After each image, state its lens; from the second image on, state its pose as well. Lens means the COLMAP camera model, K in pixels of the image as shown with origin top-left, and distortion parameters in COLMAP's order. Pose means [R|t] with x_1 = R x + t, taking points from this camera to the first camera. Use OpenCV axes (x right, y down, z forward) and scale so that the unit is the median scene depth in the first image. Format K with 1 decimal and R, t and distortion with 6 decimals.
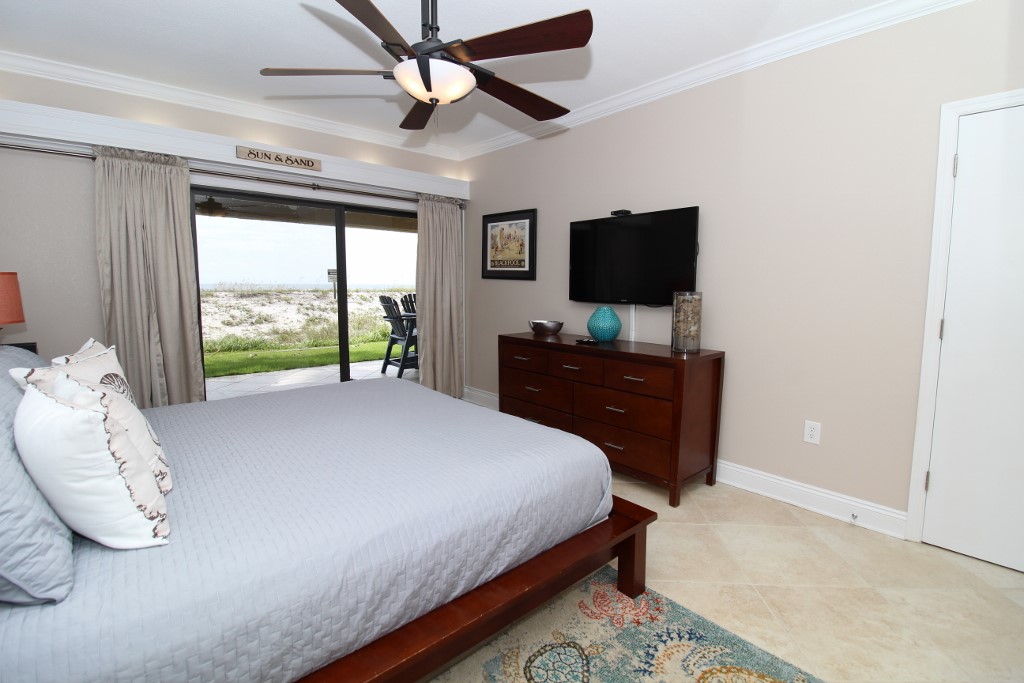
lens RADIAL K [[476.6, 0, 517.5], [0, 476.6, 330.5], [0, 0, 1]] dist [0.013821, -0.016284]
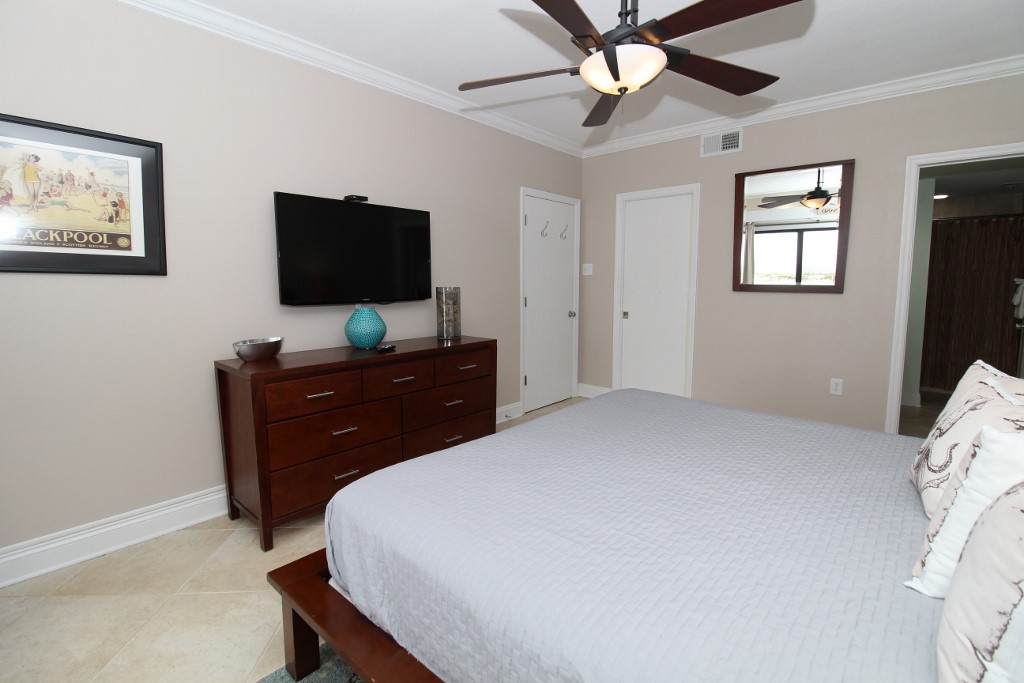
lens RADIAL K [[476.6, 0, 517.5], [0, 476.6, 330.5], [0, 0, 1]] dist [0.013821, -0.016284]
pose [[-0.126937, -0.110633, 0.985722, -0.690481], [0.099266, 0.987355, 0.123599, -0.087212], [-0.986931, 0.113538, -0.114350, 0.828056]]
